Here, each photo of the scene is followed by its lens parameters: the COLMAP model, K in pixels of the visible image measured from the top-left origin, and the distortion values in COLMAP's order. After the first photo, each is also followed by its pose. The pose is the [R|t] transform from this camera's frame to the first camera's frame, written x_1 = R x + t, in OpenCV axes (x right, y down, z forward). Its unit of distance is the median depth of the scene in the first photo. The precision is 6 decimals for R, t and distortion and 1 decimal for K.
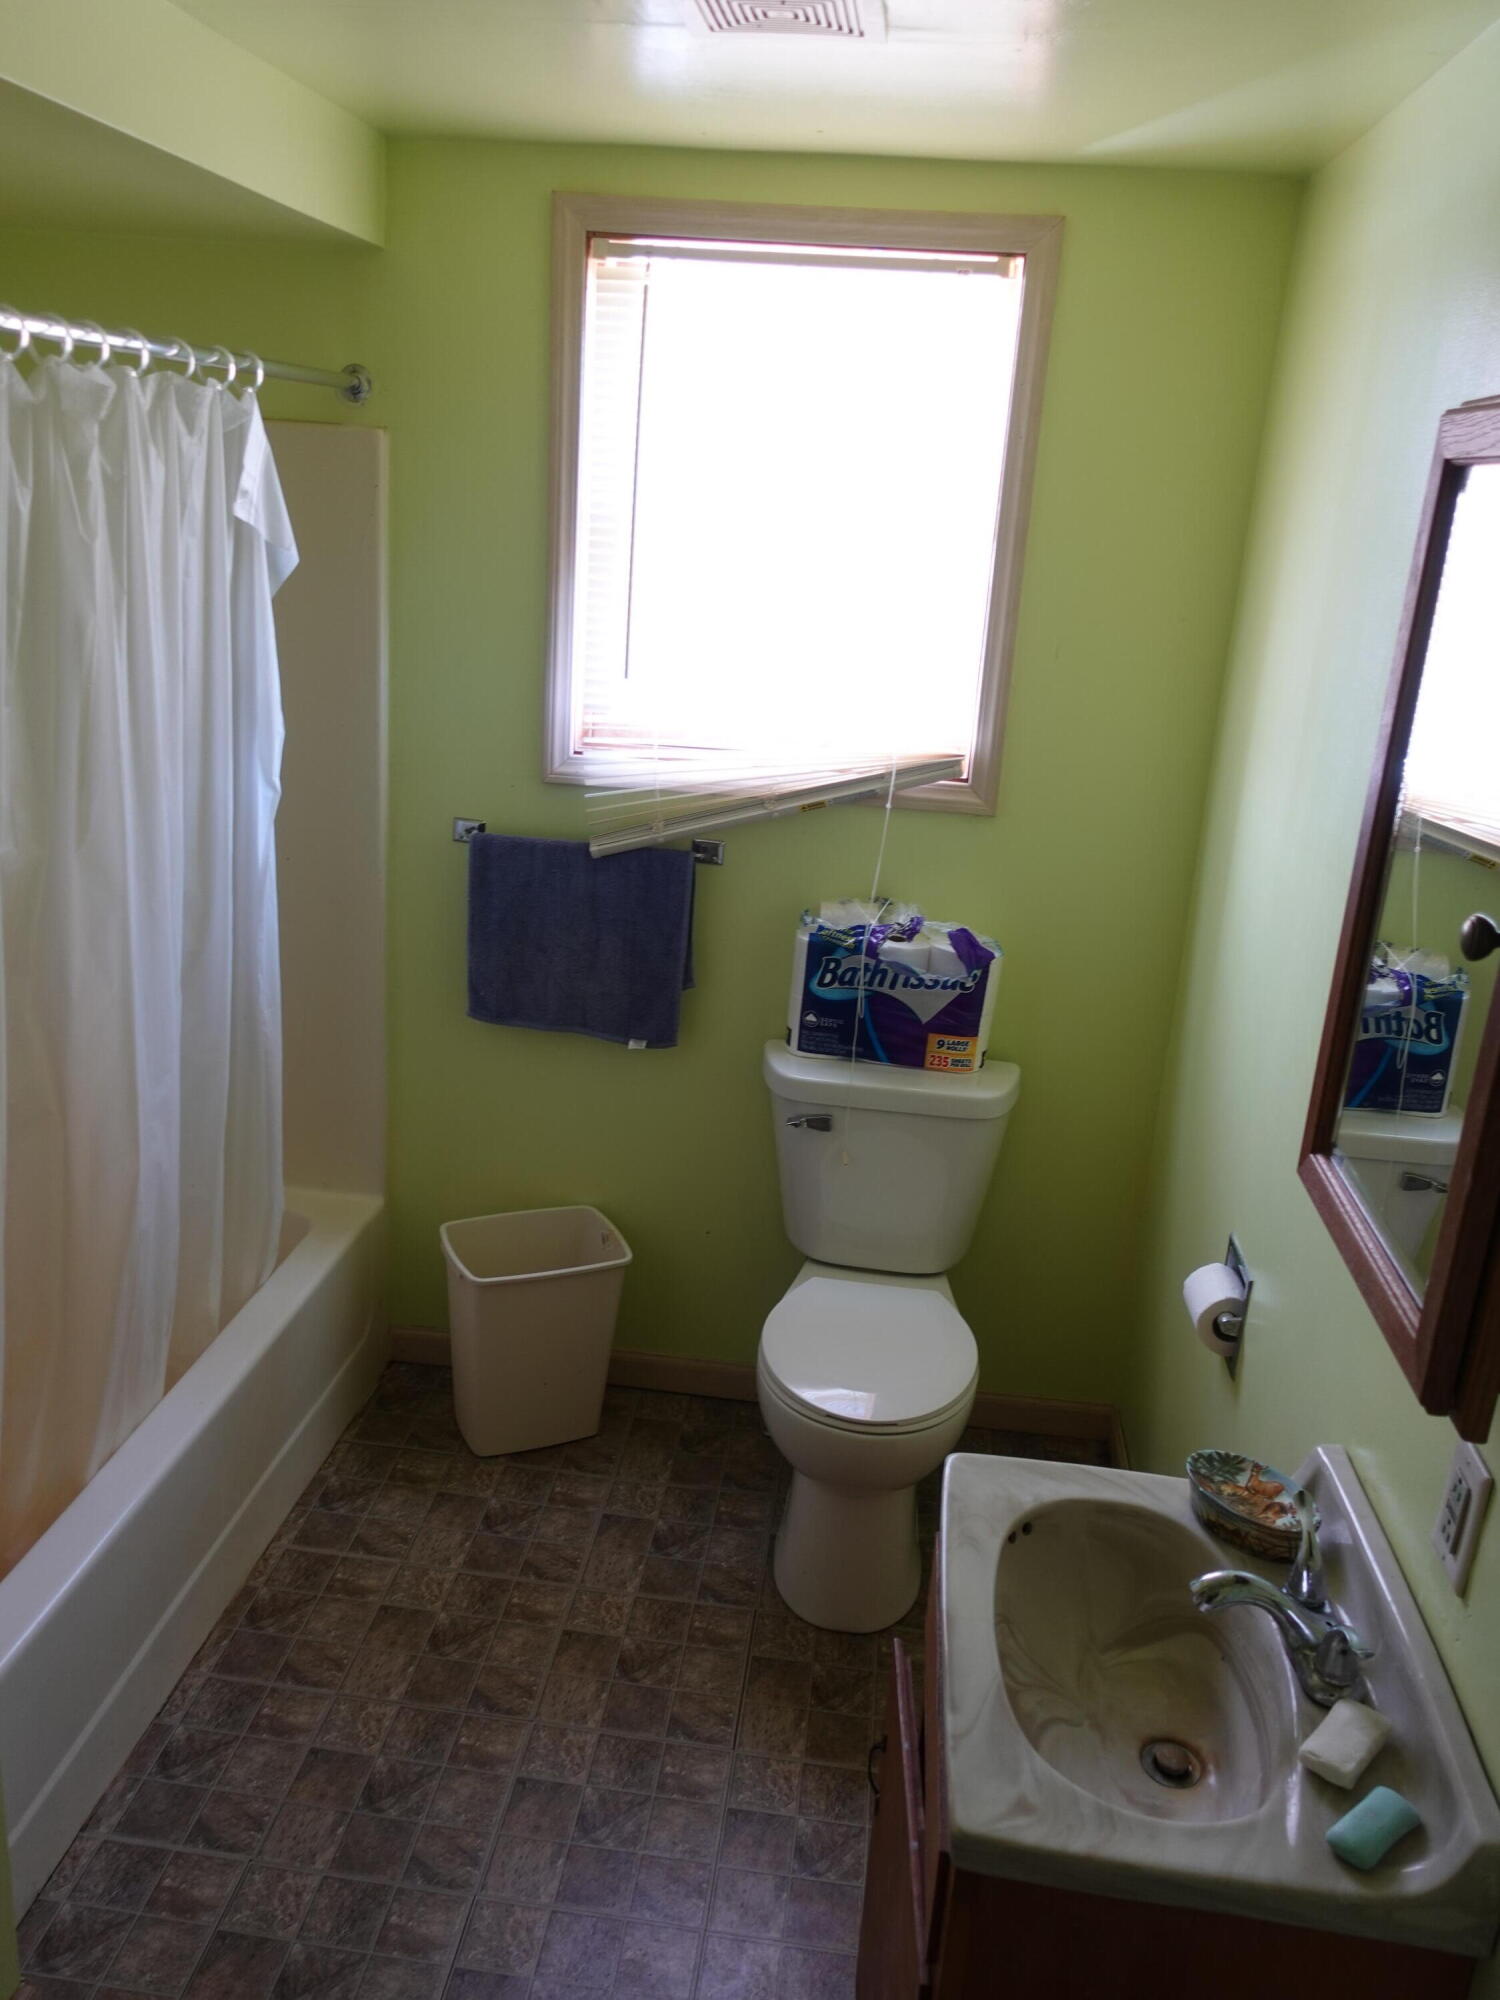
lens RADIAL K [[1553.1, 0, 750.0], [0, 1553.1, 1000.0], [0, 0, 1]] dist [-0.002426, -0.001105]
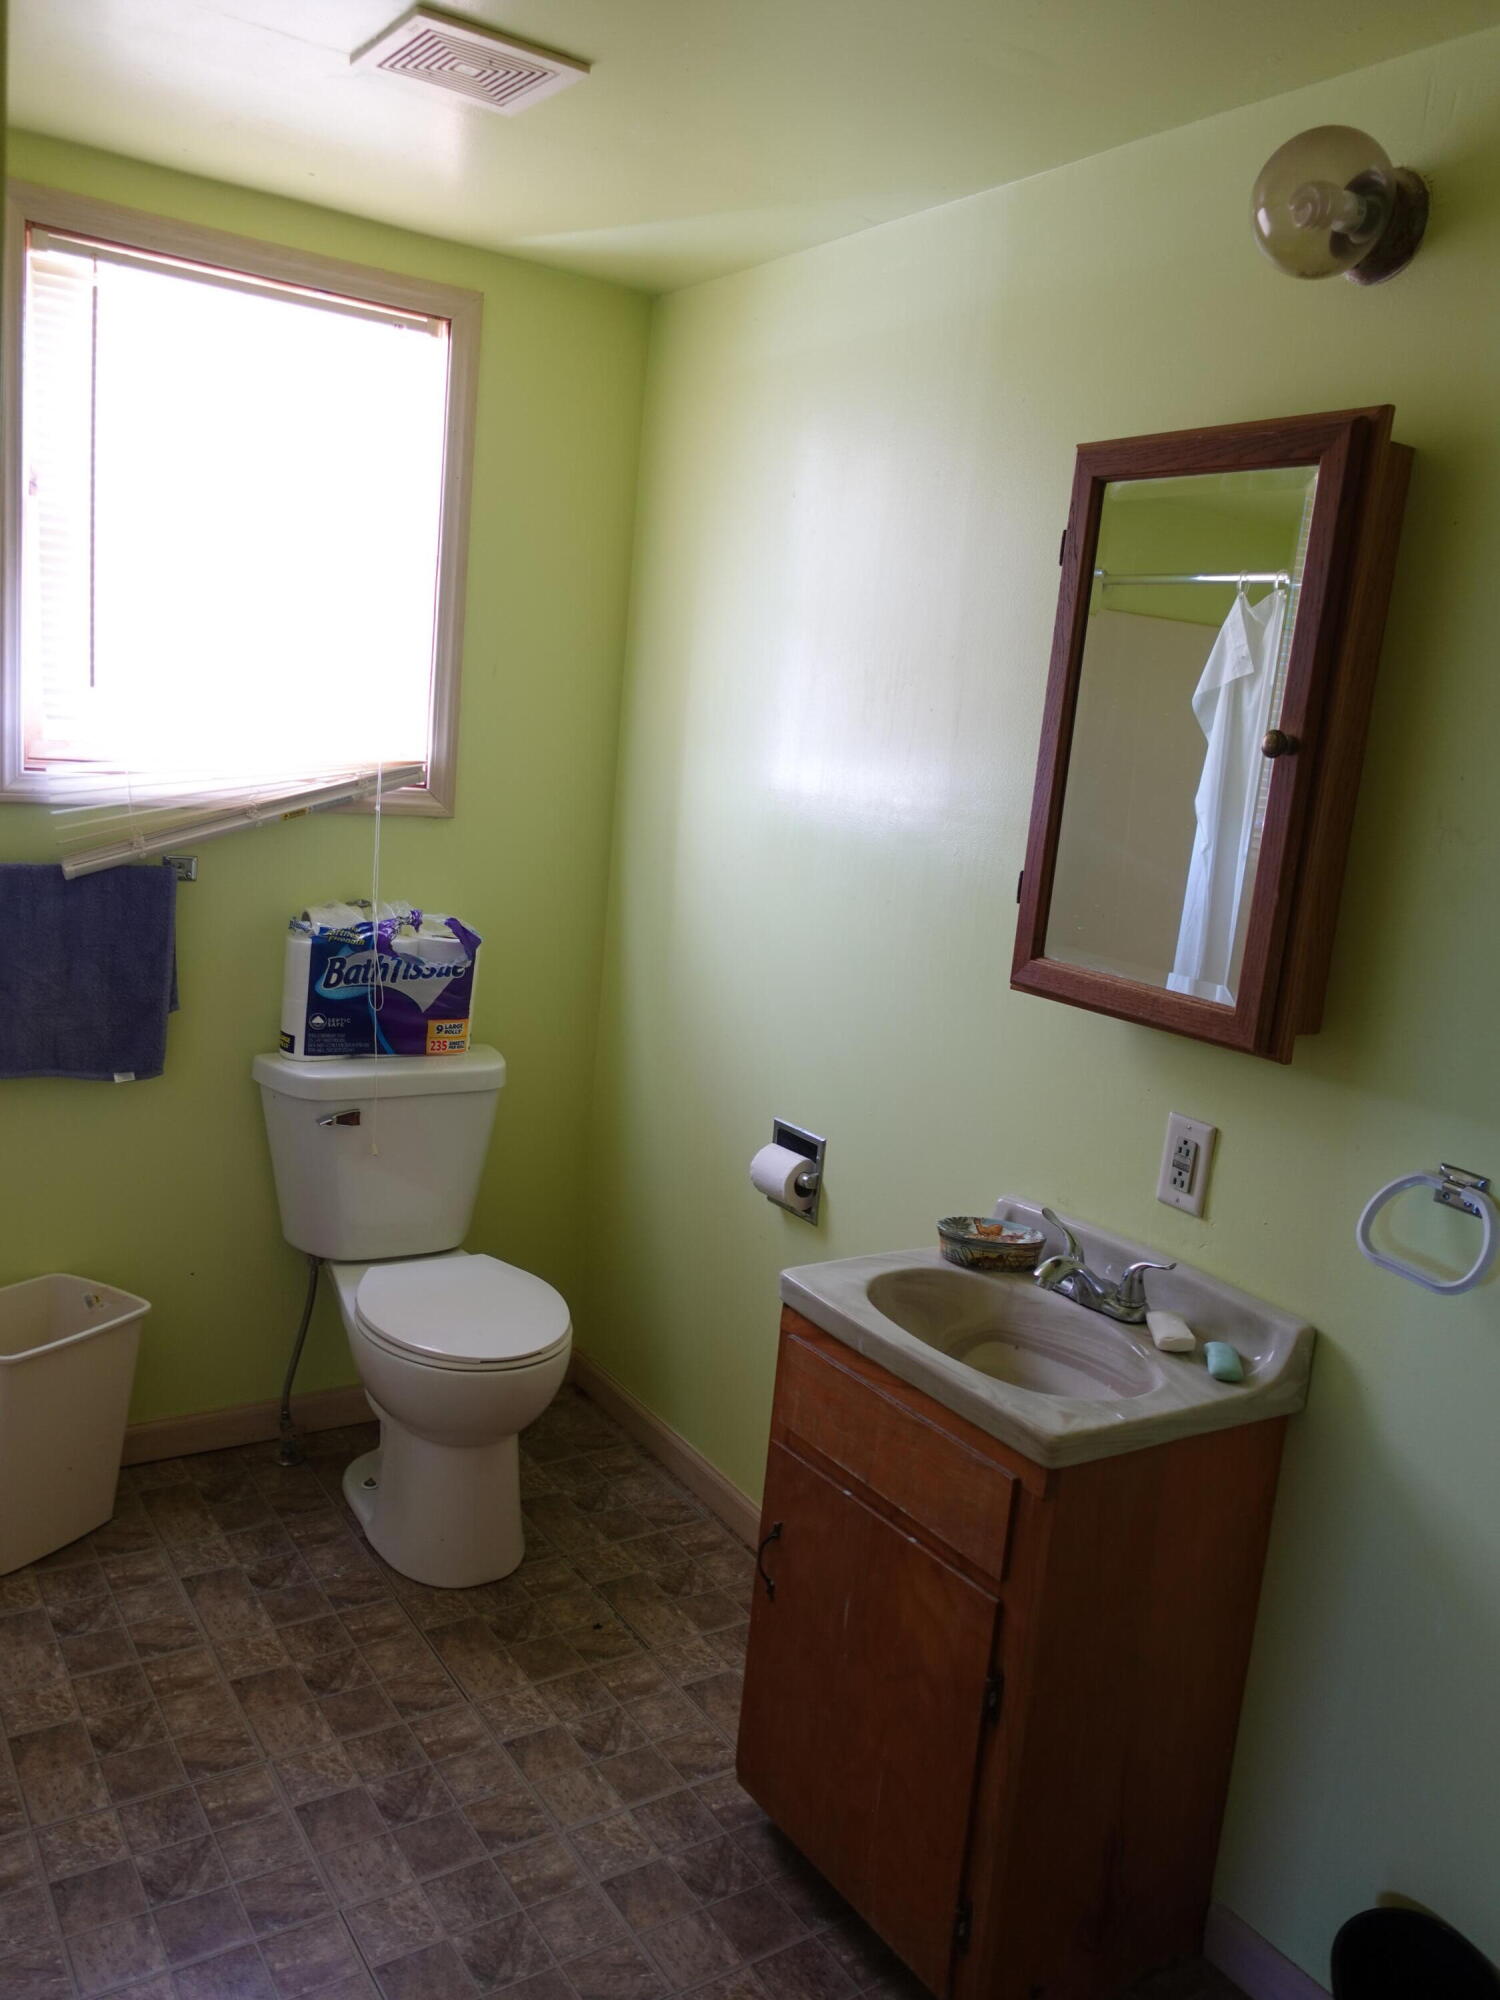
lens RADIAL K [[1553.1, 0, 750.0], [0, 1553.1, 1000.0], [0, 0, 1]] dist [-0.002426, -0.001105]
pose [[0.768521, -0.109201, 0.630437, -0.388920], [0.158084, 0.987187, -0.021713, 0.066221], [-0.619988, 0.116349, 0.775937, 0.033645]]
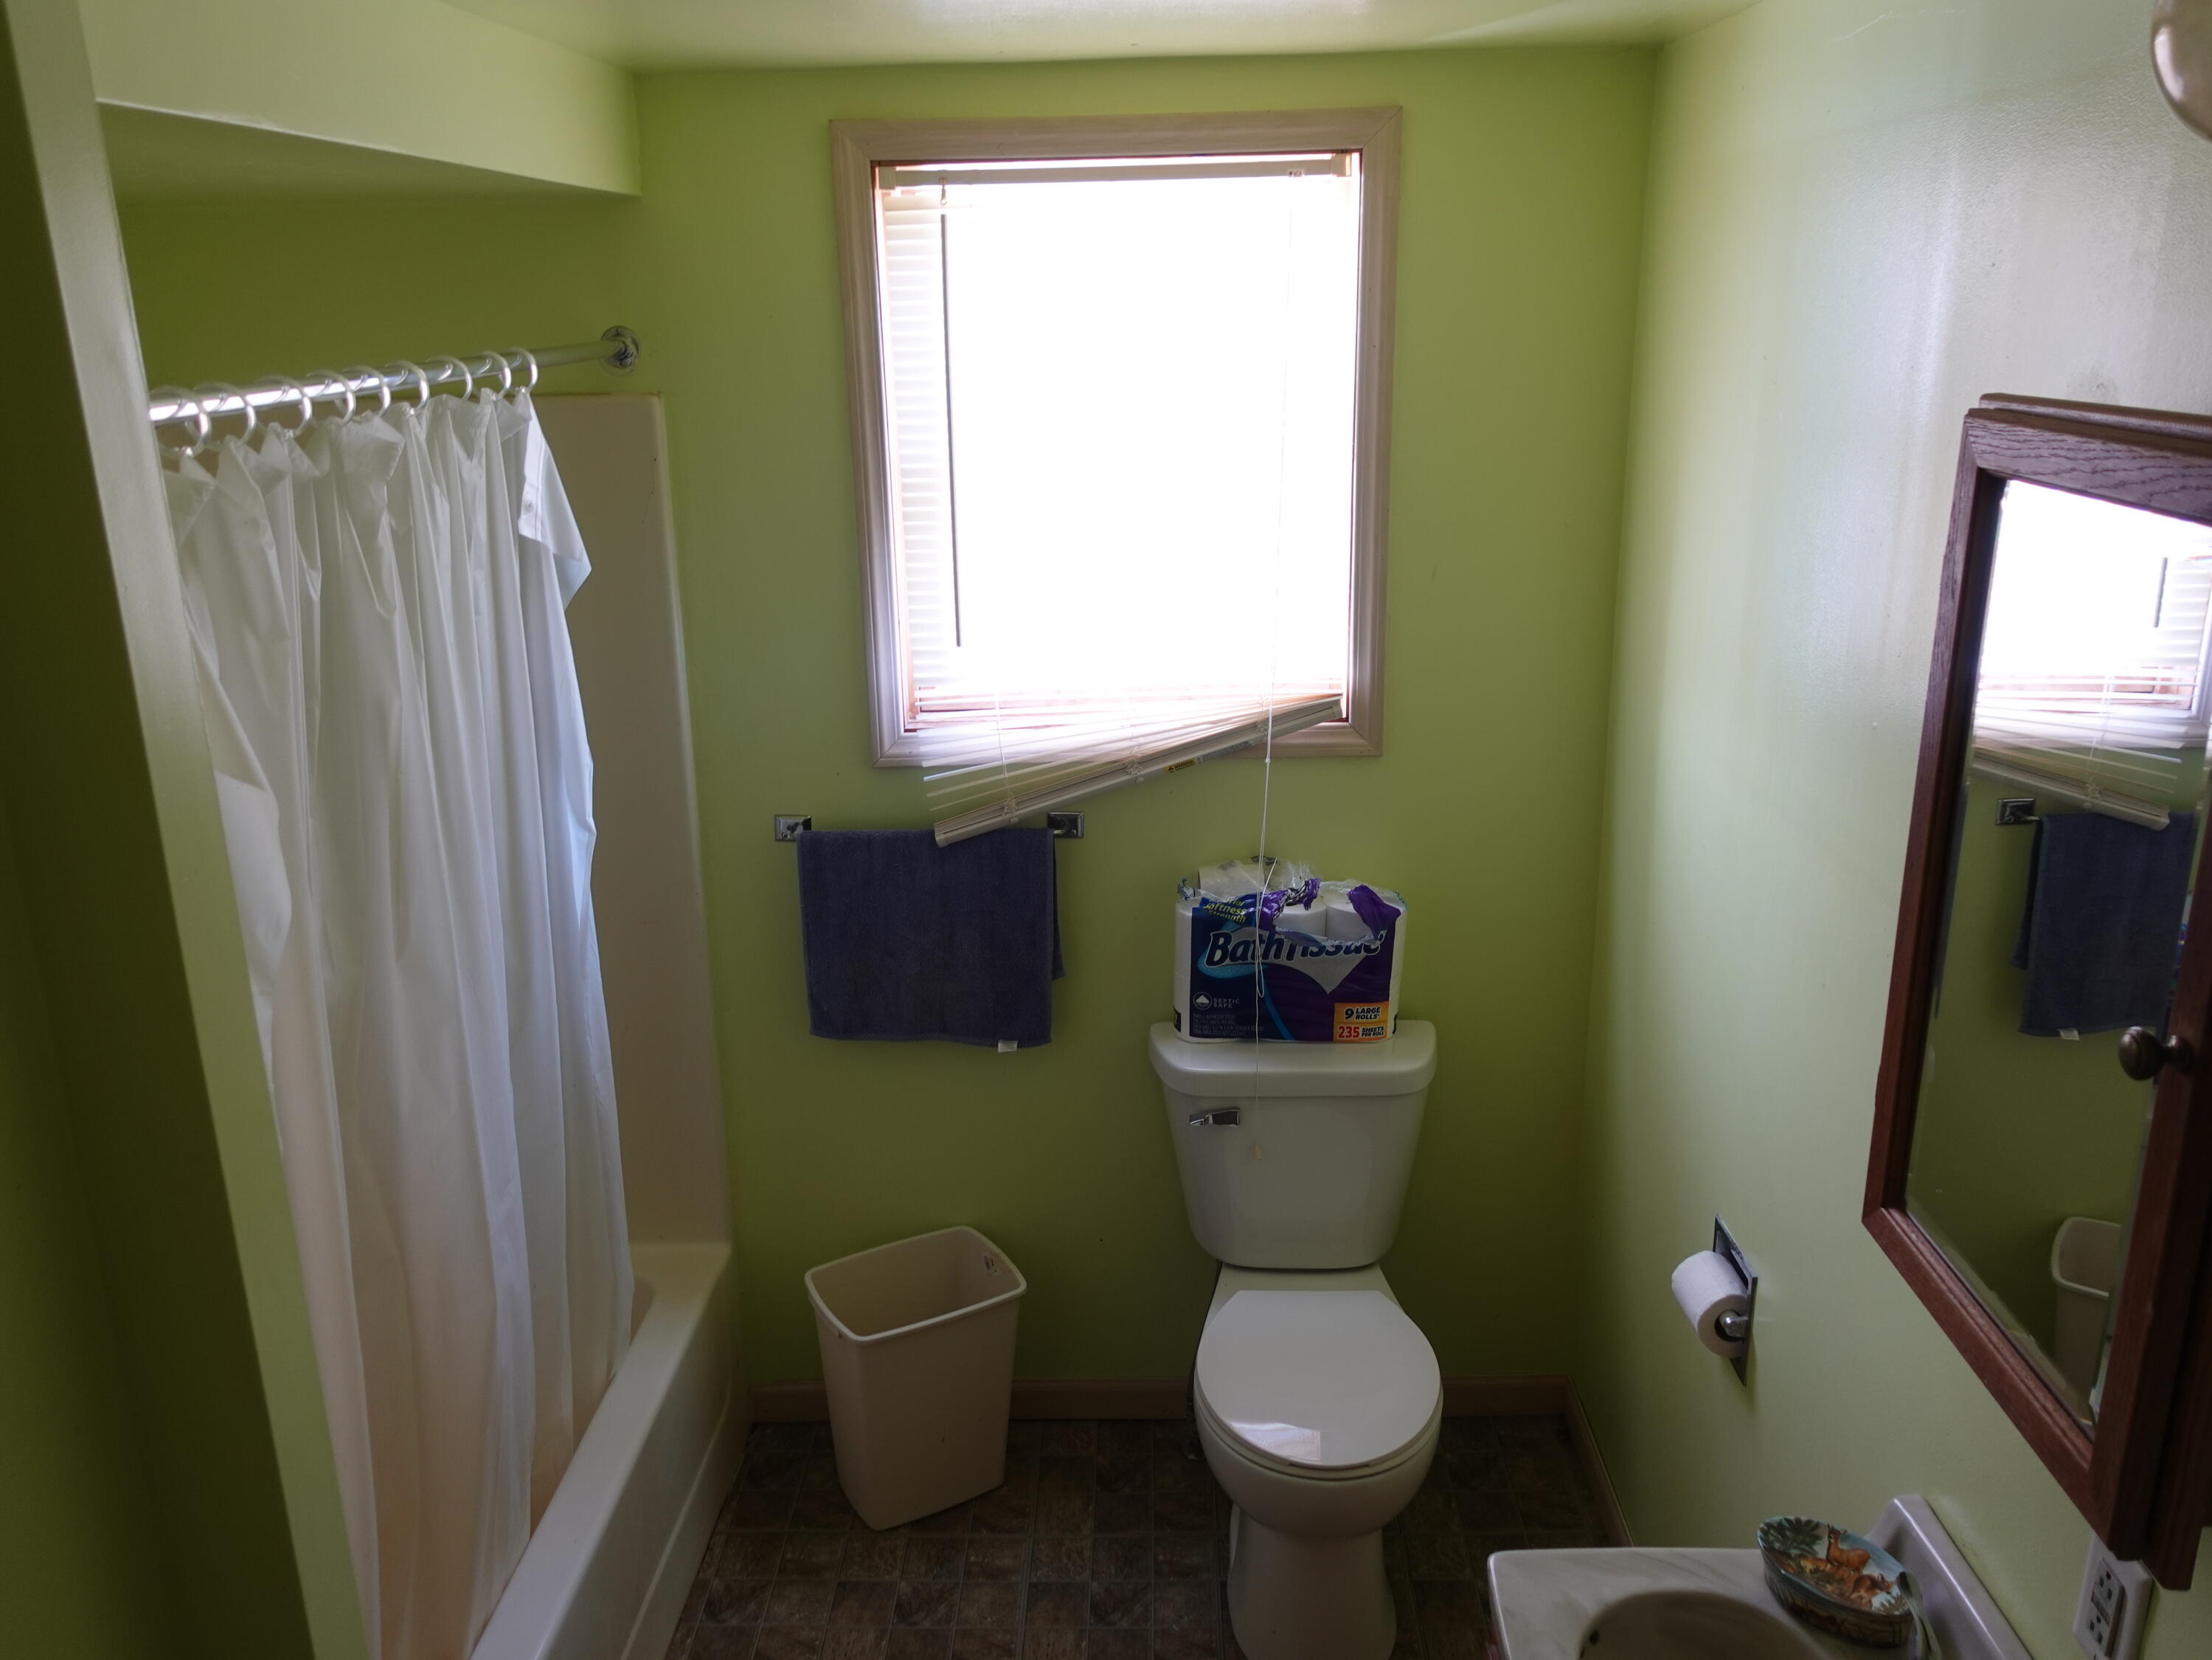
lens RADIAL K [[1715.6, 0, 1112.1], [0, 1715.6, 826.2], [0, 0, 1]] dist [-0.002734, -0.001506]
pose [[0.992412, -0.105553, 0.063062, -0.065132], [0.106415, 0.994267, -0.010462, -0.084444], [-0.061596, 0.017093, 0.997955, 0.015272]]
